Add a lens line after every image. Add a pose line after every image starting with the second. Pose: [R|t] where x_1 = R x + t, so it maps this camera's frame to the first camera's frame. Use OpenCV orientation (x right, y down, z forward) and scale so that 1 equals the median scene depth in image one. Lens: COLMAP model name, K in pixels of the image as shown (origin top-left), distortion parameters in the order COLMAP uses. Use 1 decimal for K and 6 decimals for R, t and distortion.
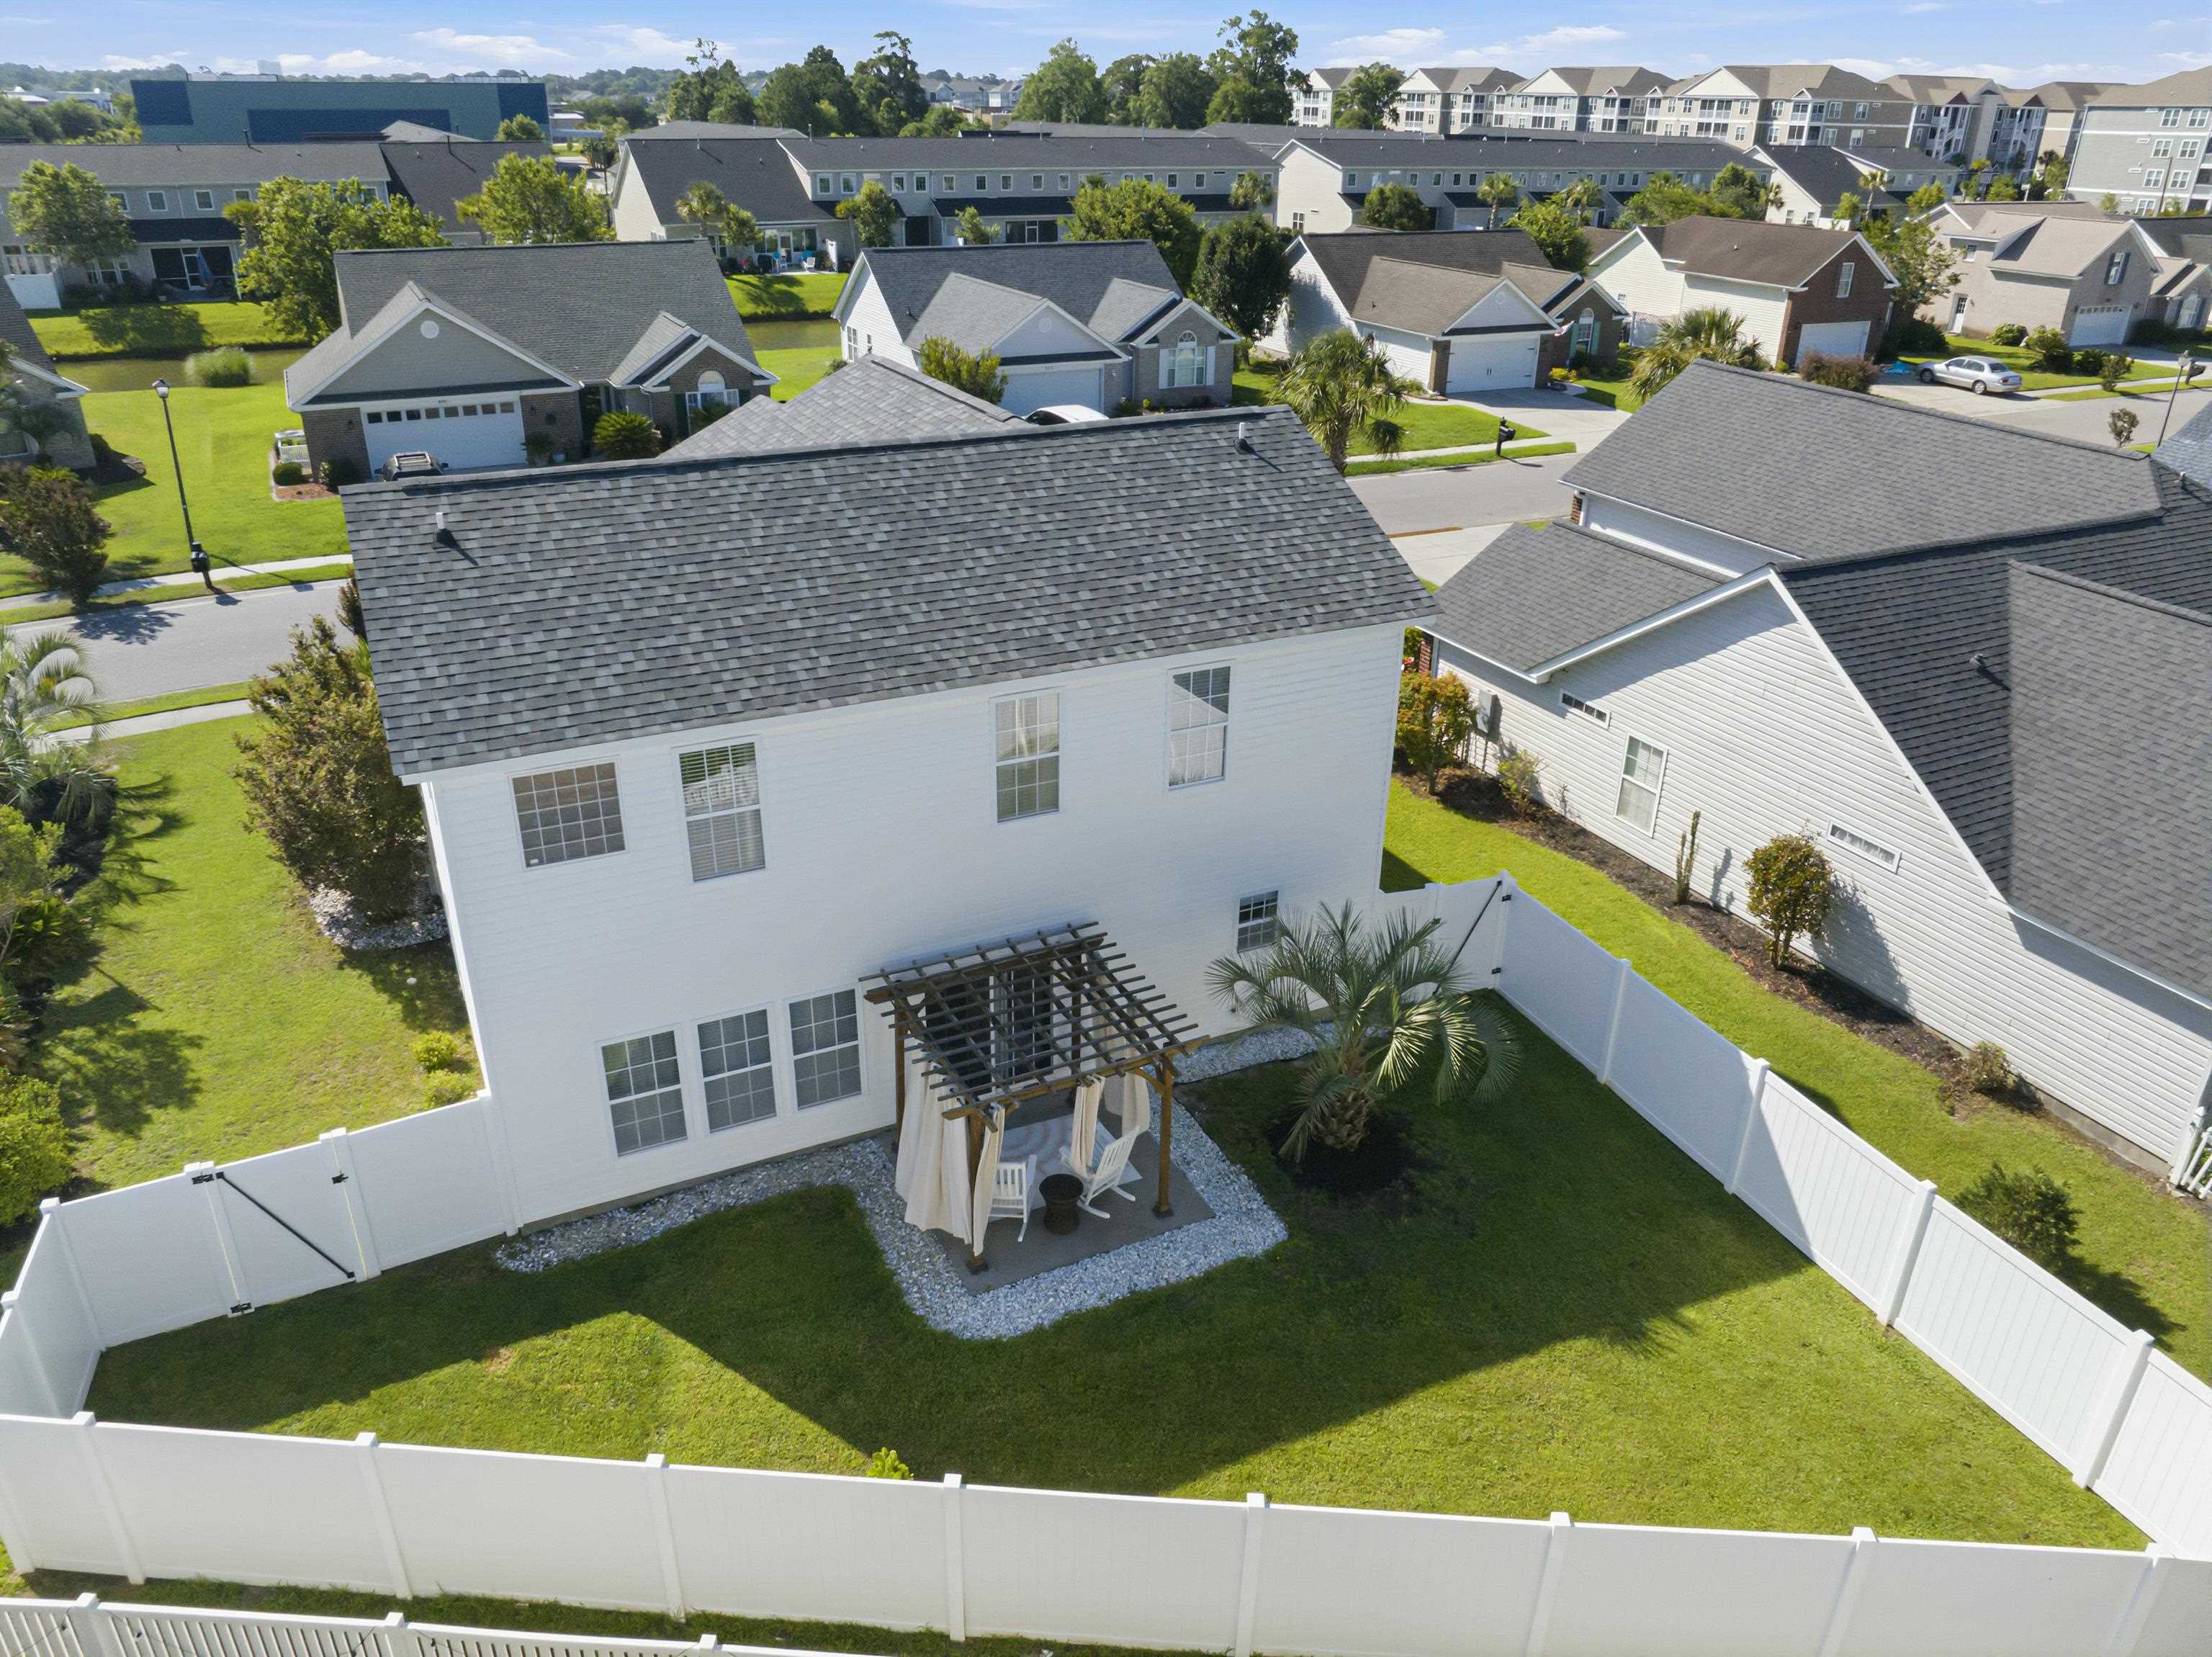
lens RADIAL K [[1550.9, 0, 1106.0], [0, 1550.9, 828.5], [0, 0, 1]] dist [-0.033733, 0.006346]
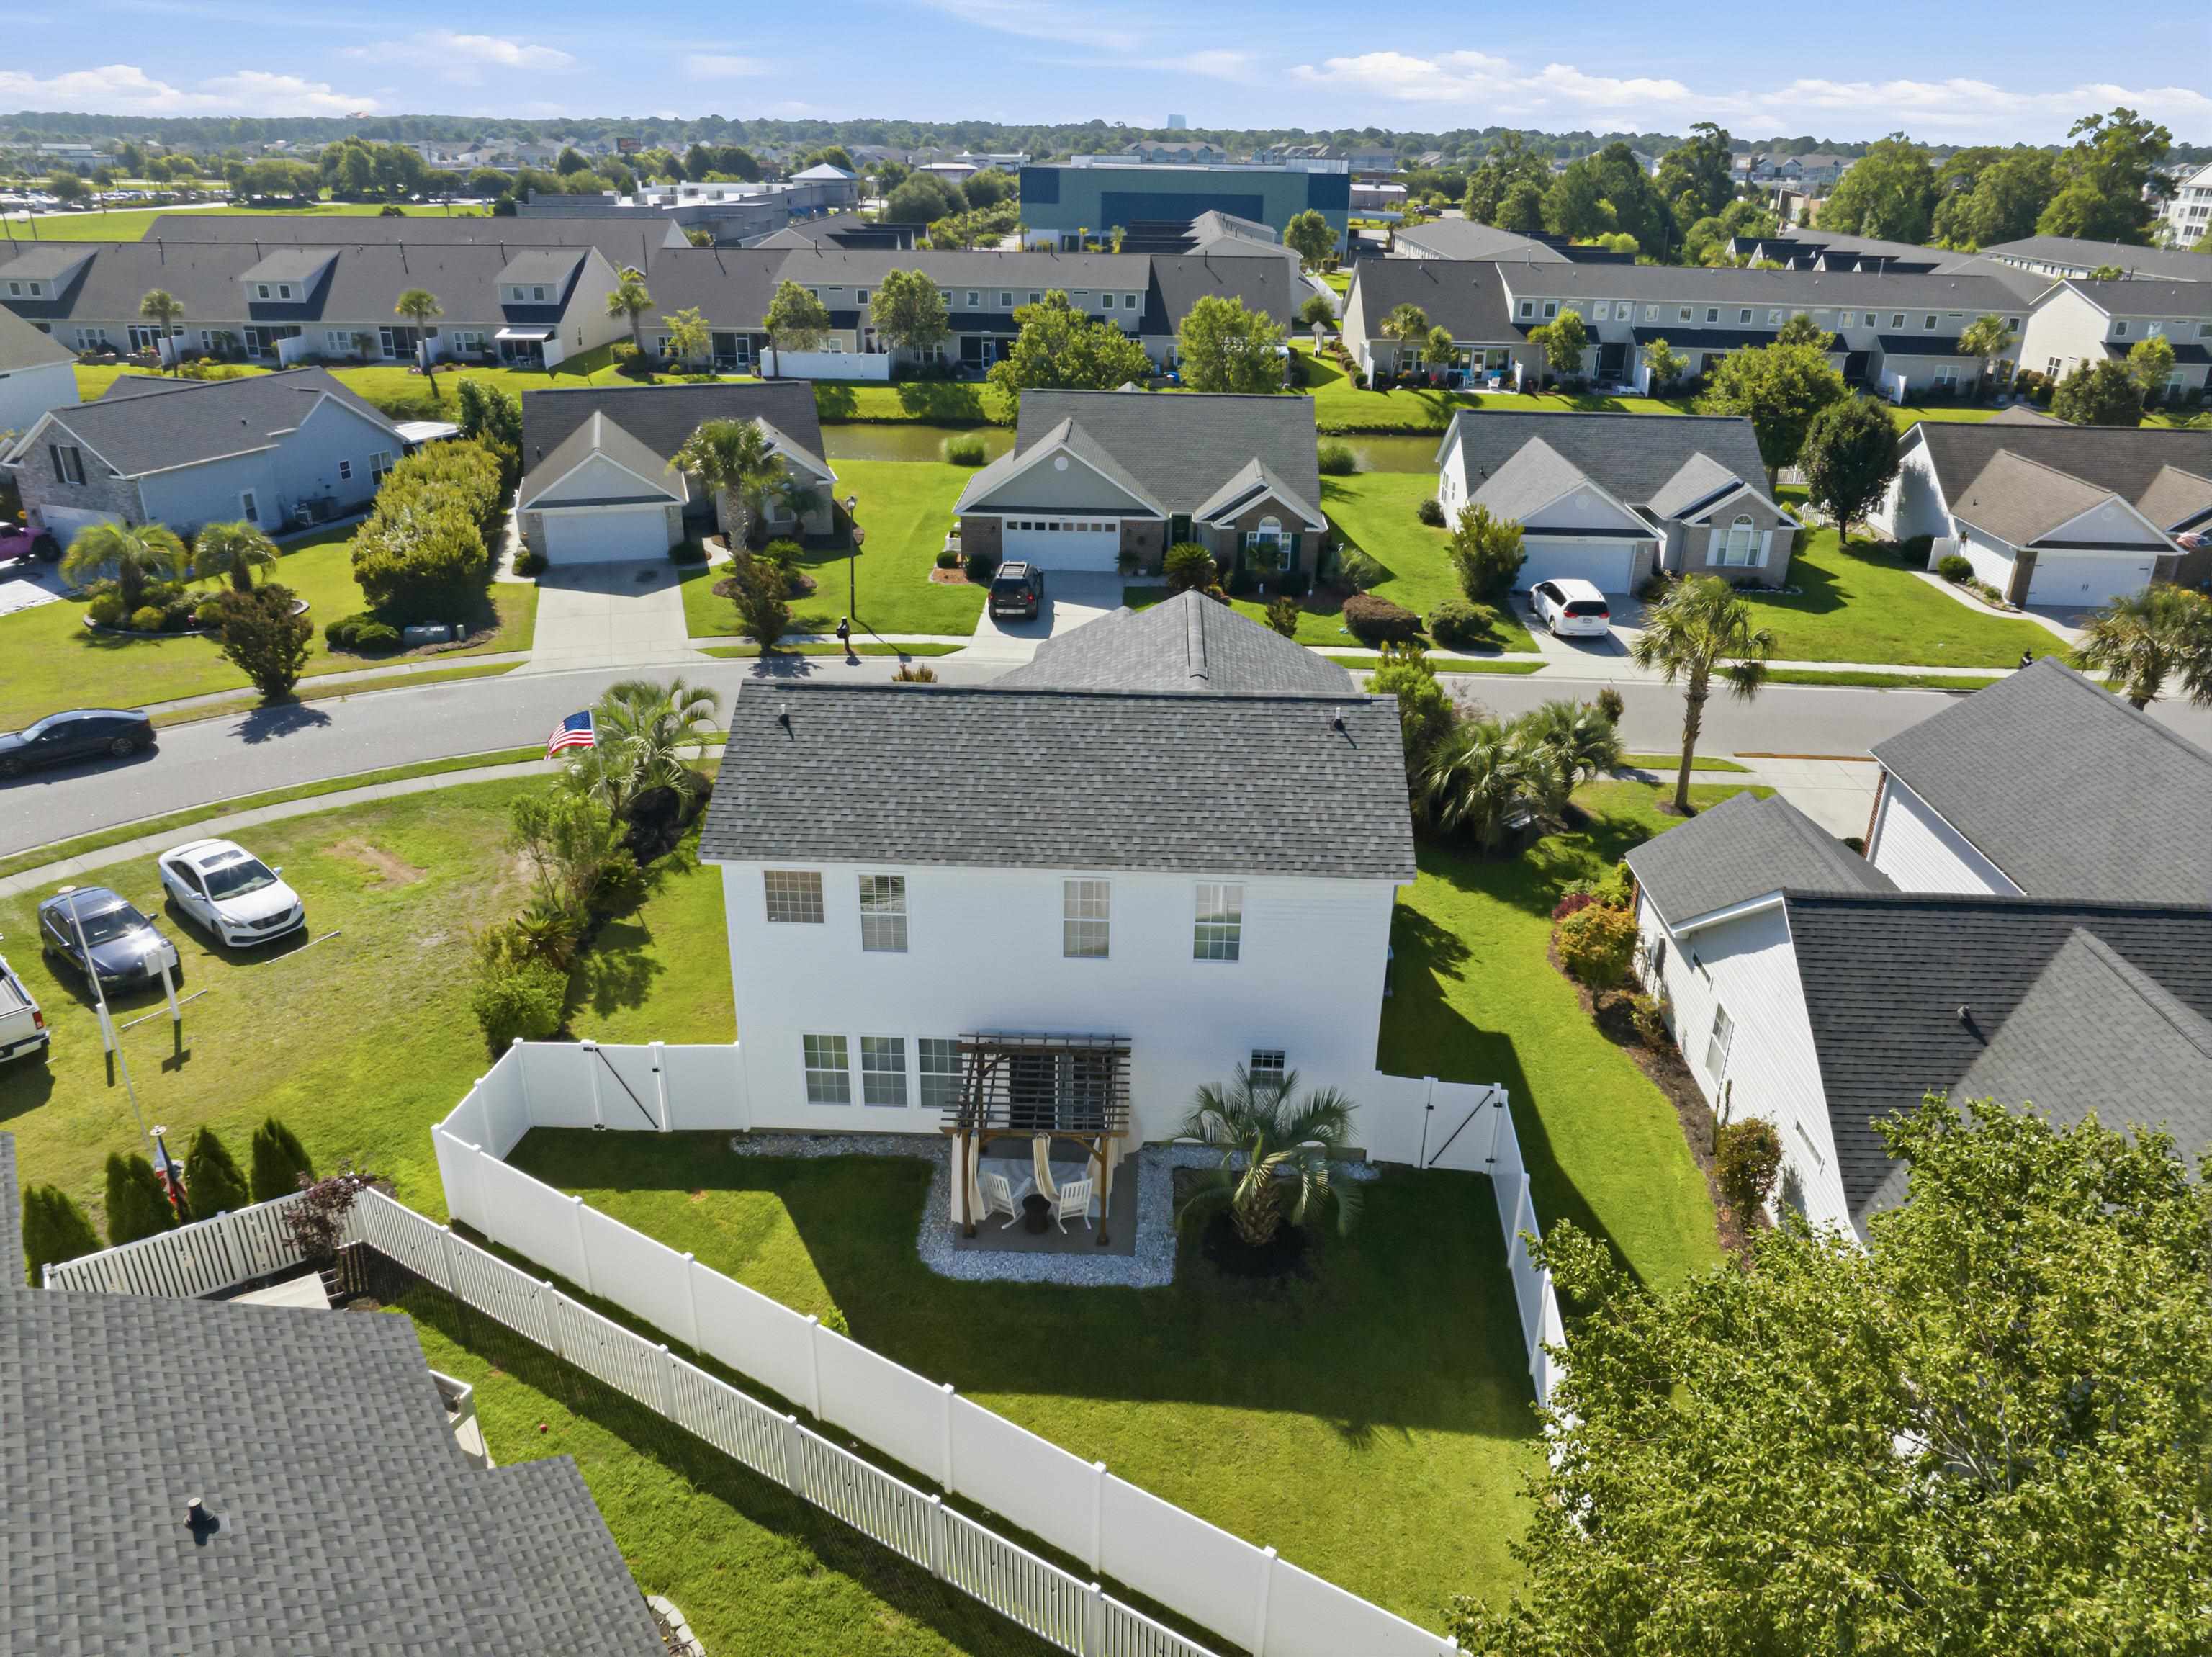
lens RADIAL K [[1550.9, 0, 1106.0], [0, 1550.9, 828.5], [0, 0, 1]] dist [-0.033733, 0.006346]
pose [[0.878789, 0.195878, -0.435157, 0.481314], [-0.209064, 0.977738, 0.017911, -0.130021], [0.428978, 0.075236, 0.900177, -0.279799]]
